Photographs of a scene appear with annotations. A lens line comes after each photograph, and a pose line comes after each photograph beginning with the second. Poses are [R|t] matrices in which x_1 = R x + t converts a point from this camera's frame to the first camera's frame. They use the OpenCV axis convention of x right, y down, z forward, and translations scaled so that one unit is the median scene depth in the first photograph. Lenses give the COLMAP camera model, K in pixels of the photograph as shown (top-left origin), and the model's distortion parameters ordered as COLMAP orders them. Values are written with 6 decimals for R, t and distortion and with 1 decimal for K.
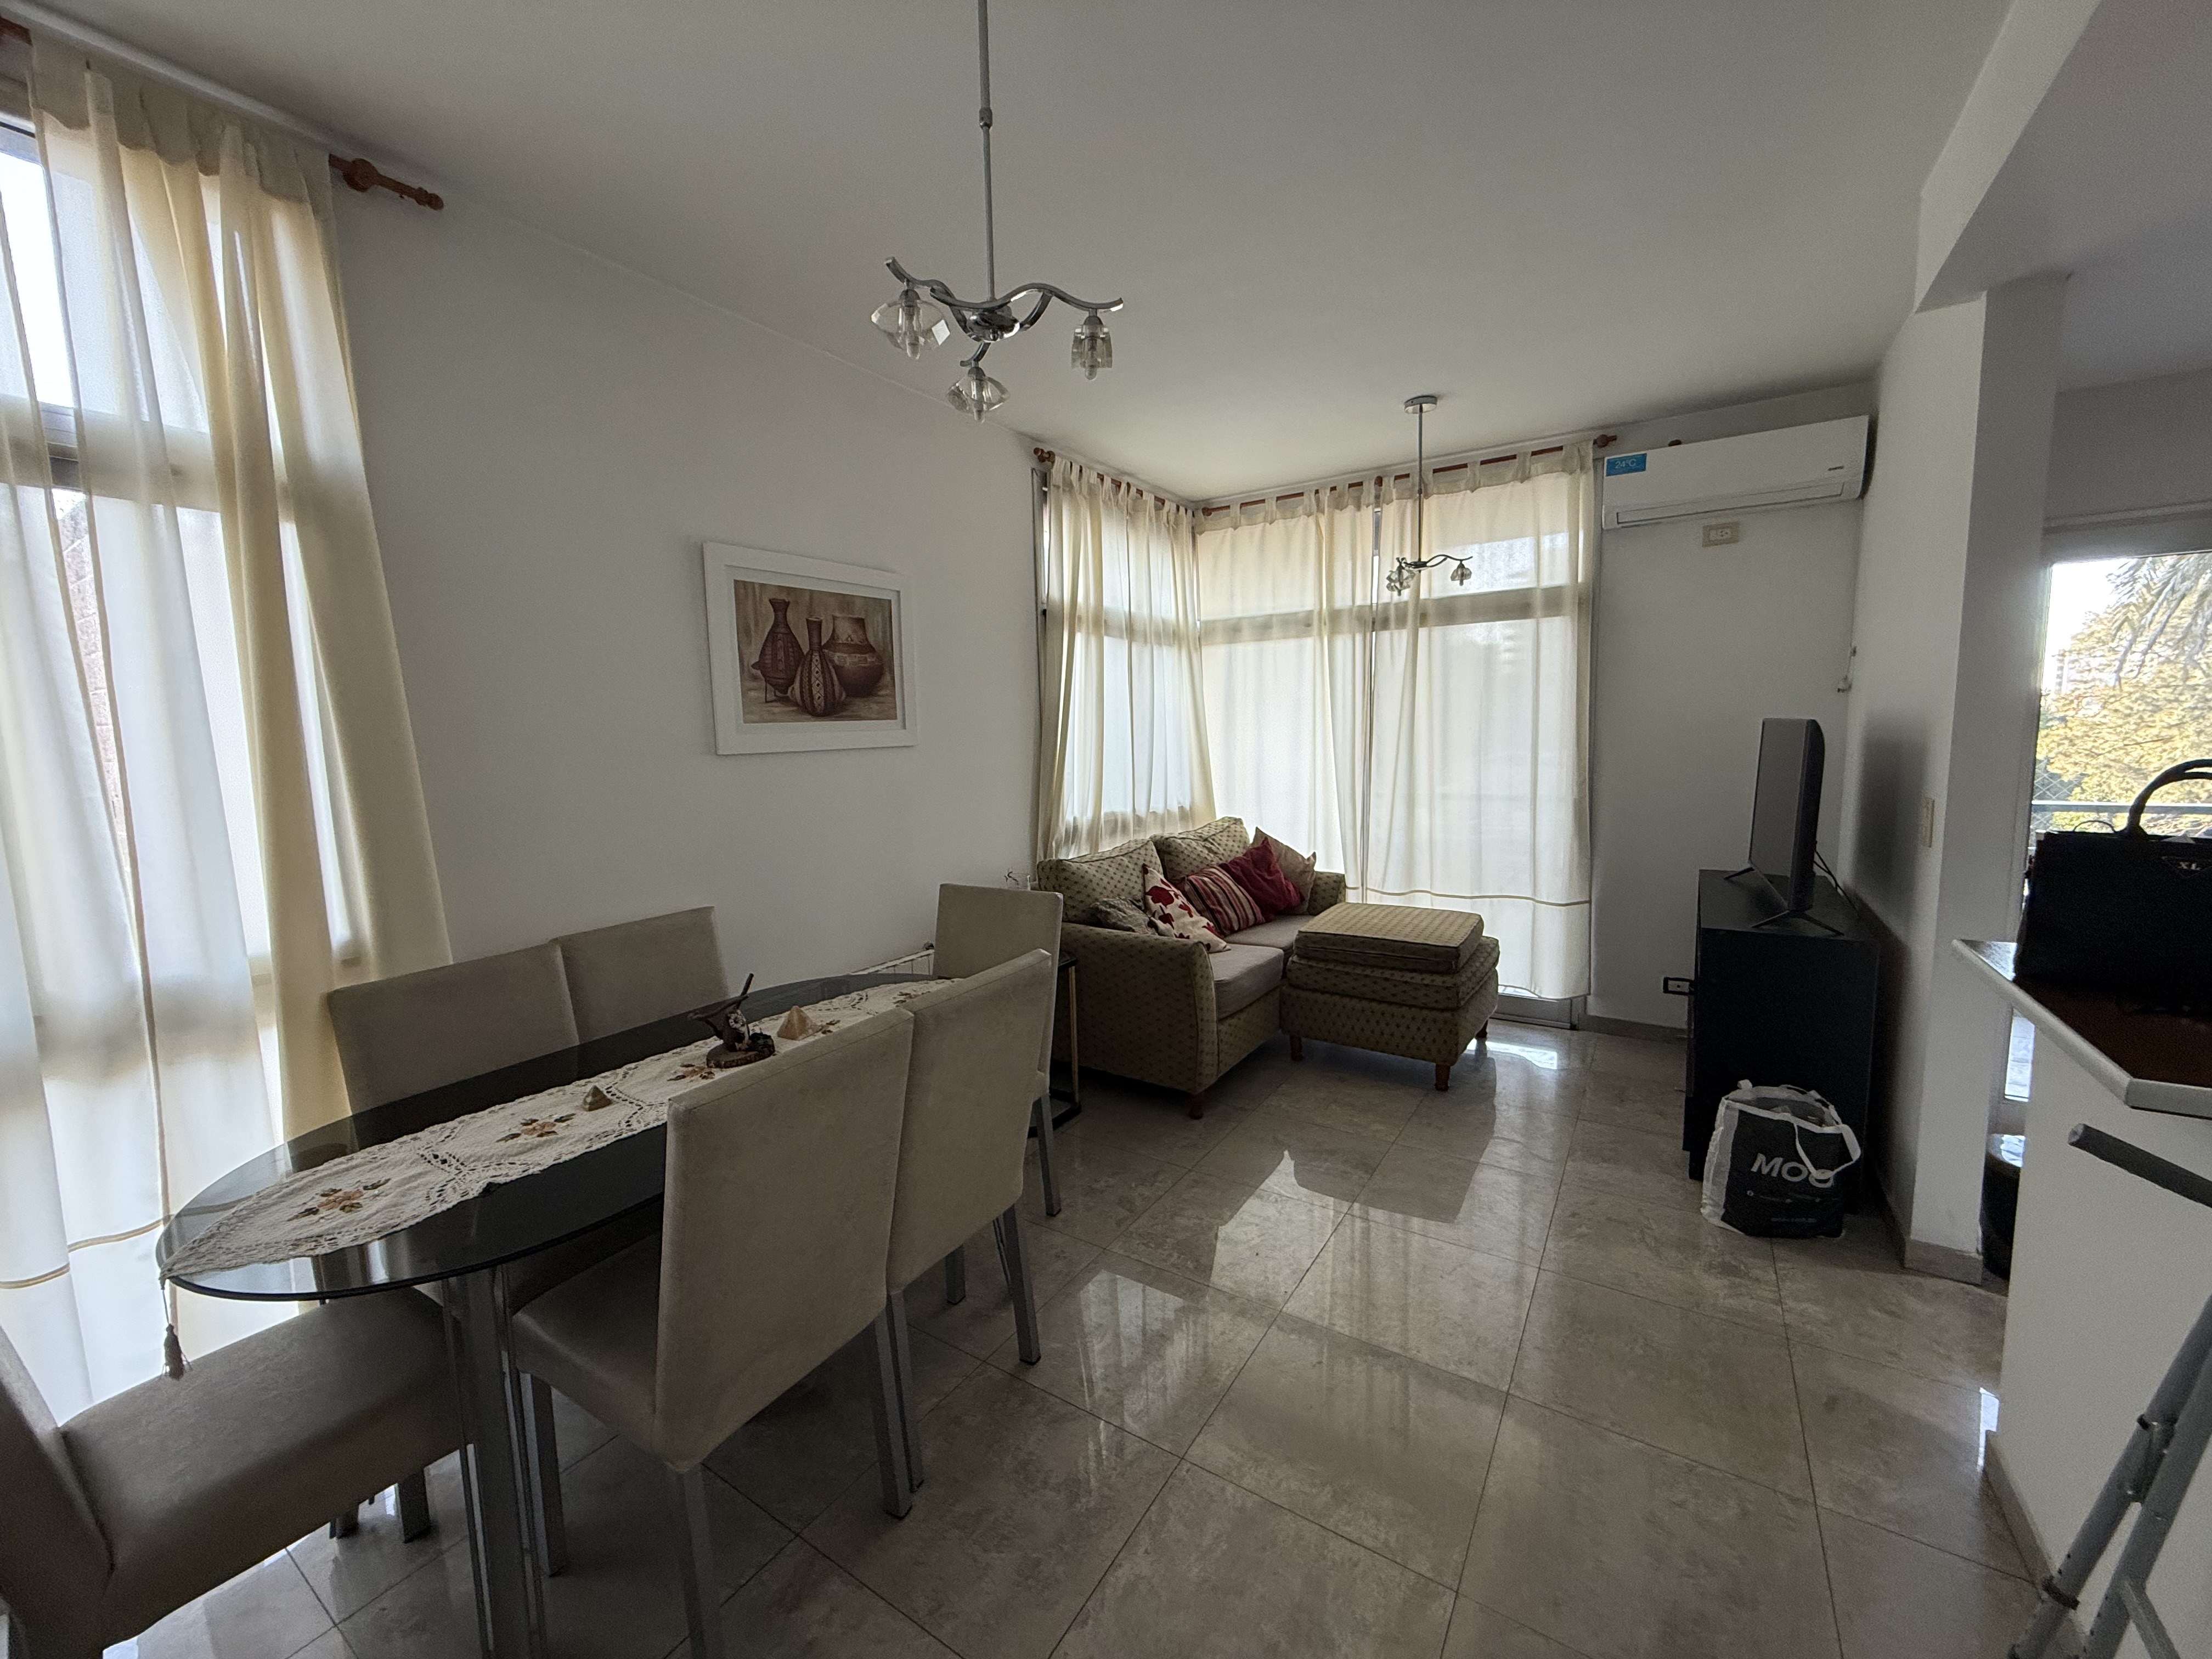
lens RADIAL K [[874.2, 0, 1108.3], [0, 874.2, 815.8], [0, 0, 1]] dist [0.005387, -0.000691]
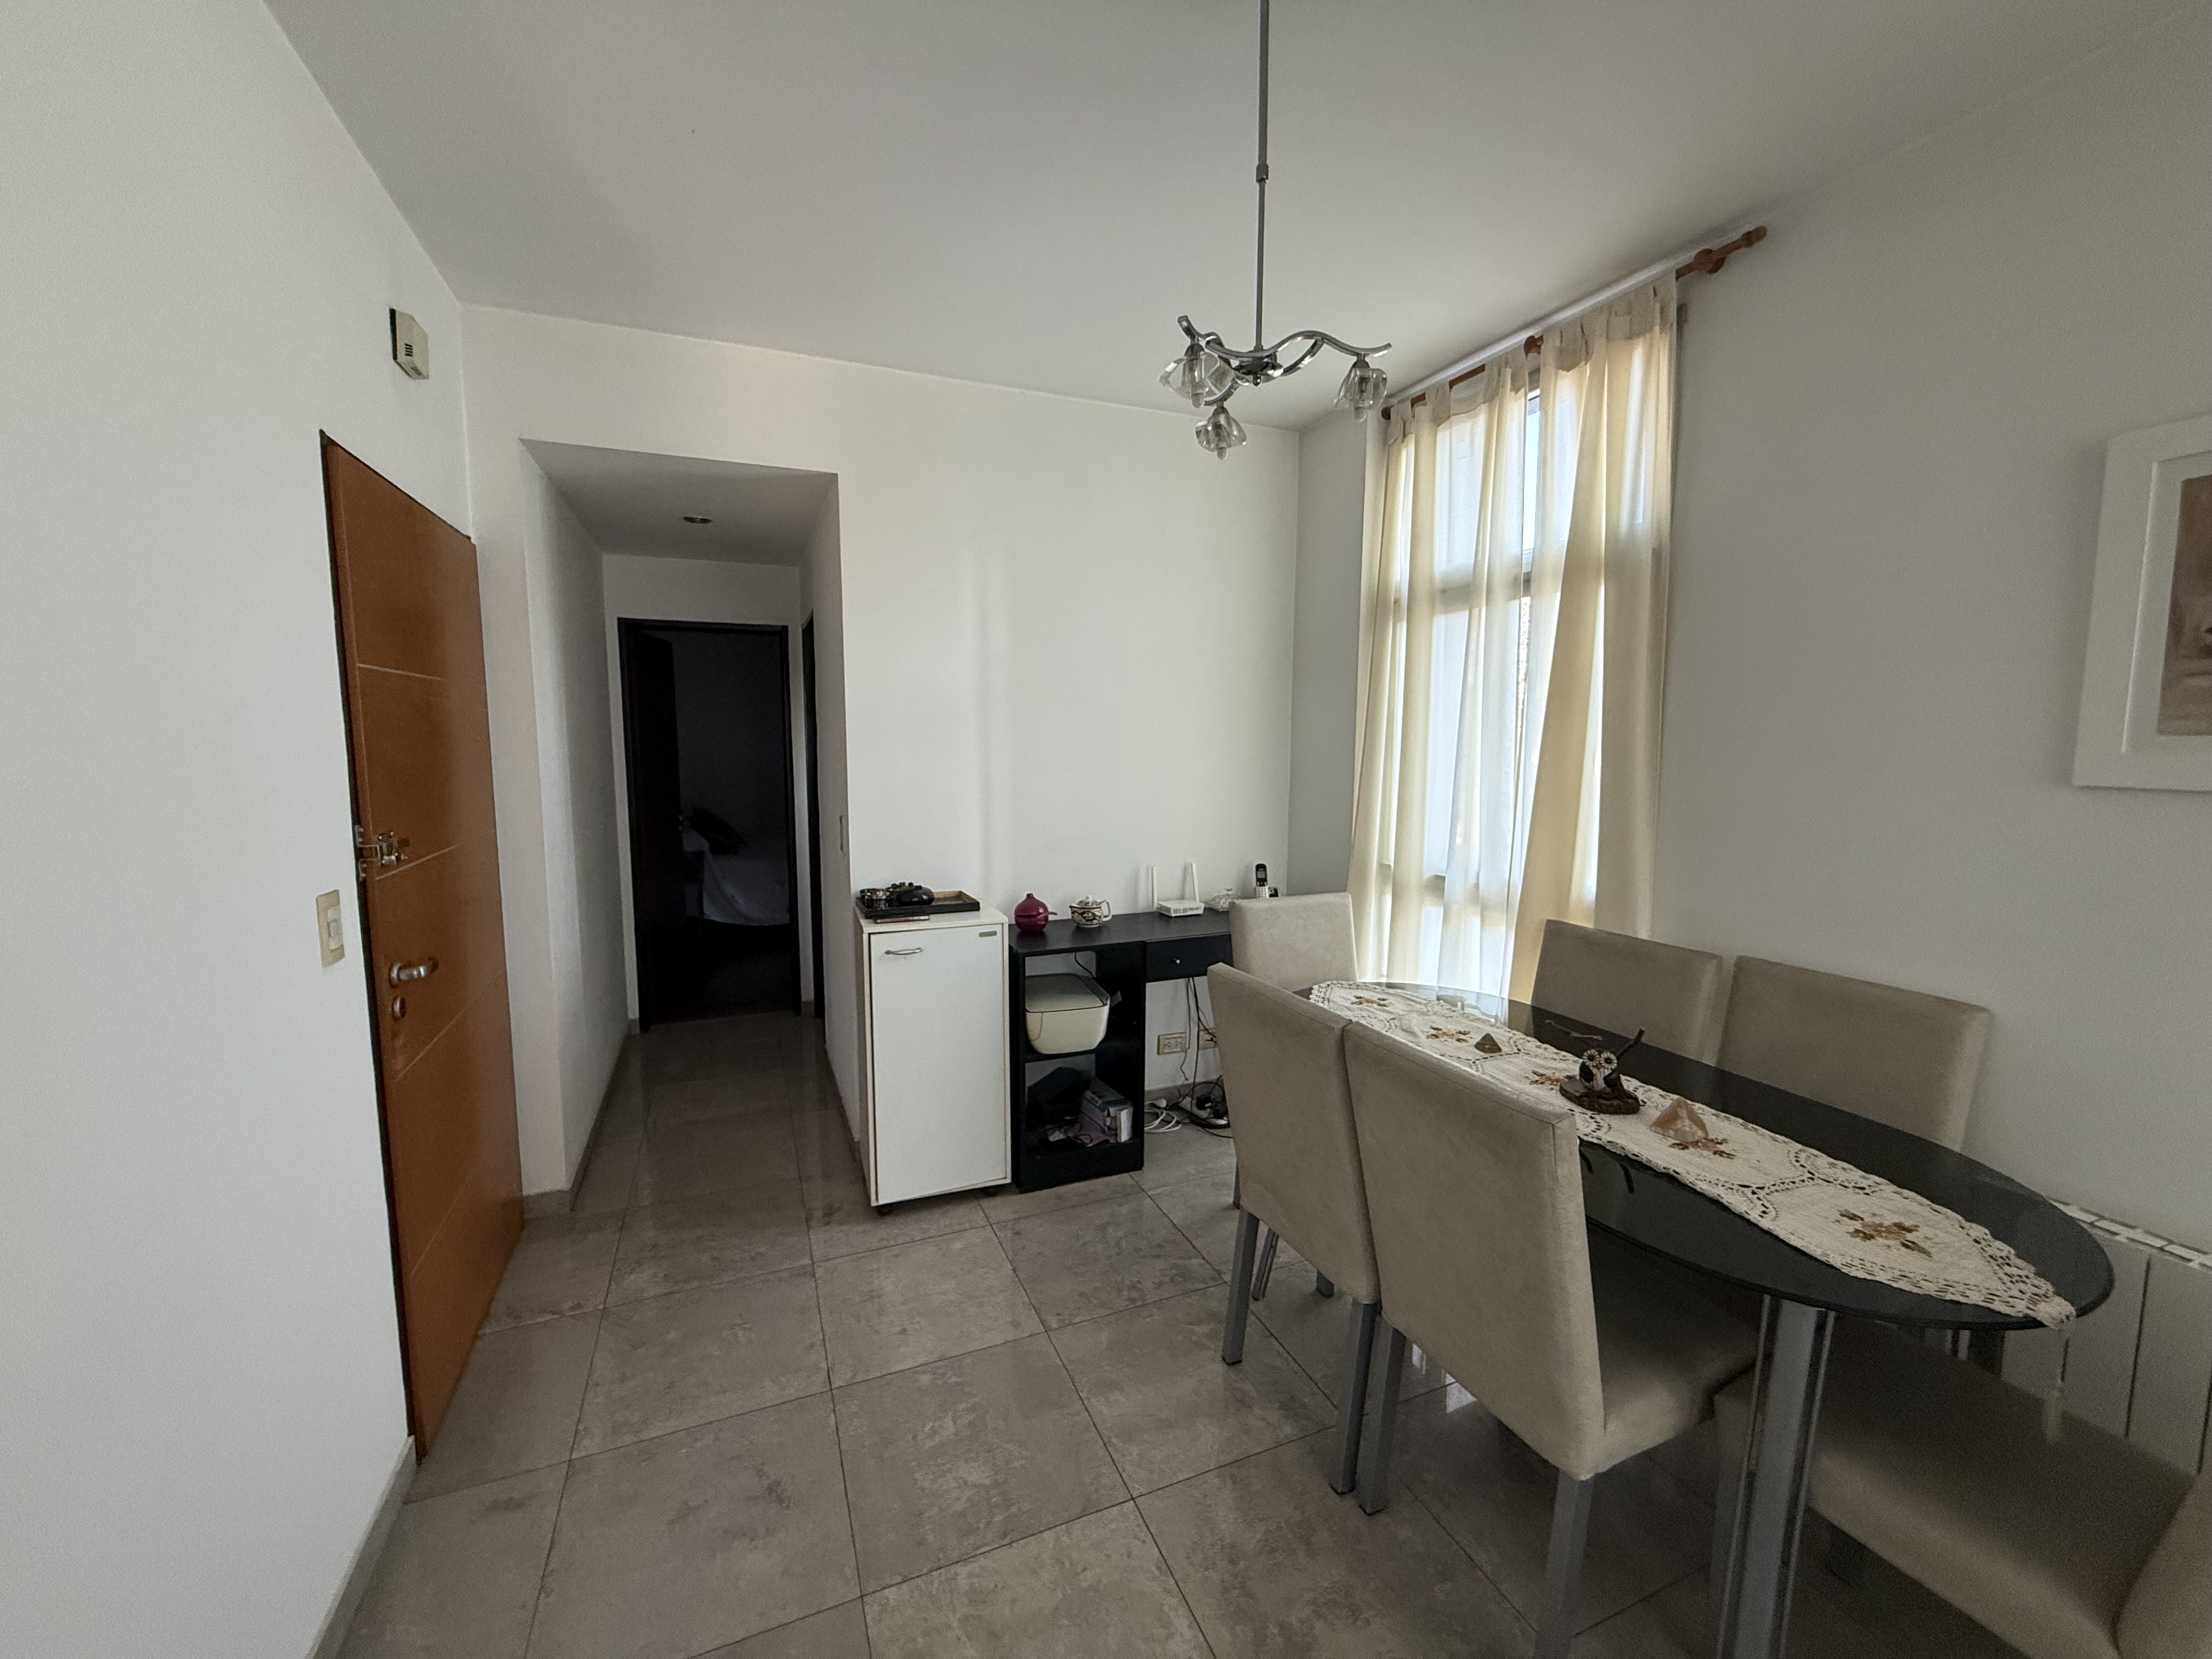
lens RADIAL K [[874.2, 0, 1107.9], [0, 874.2, 837.3], [0, 0, 1]] dist [0.005387, -0.000691]
pose [[-0.559117, 0.114525, -0.821140, 0.679392], [-0.077570, 0.978843, 0.189338, -0.148793], [0.825452, 0.169558, -0.538405, 1.168211]]
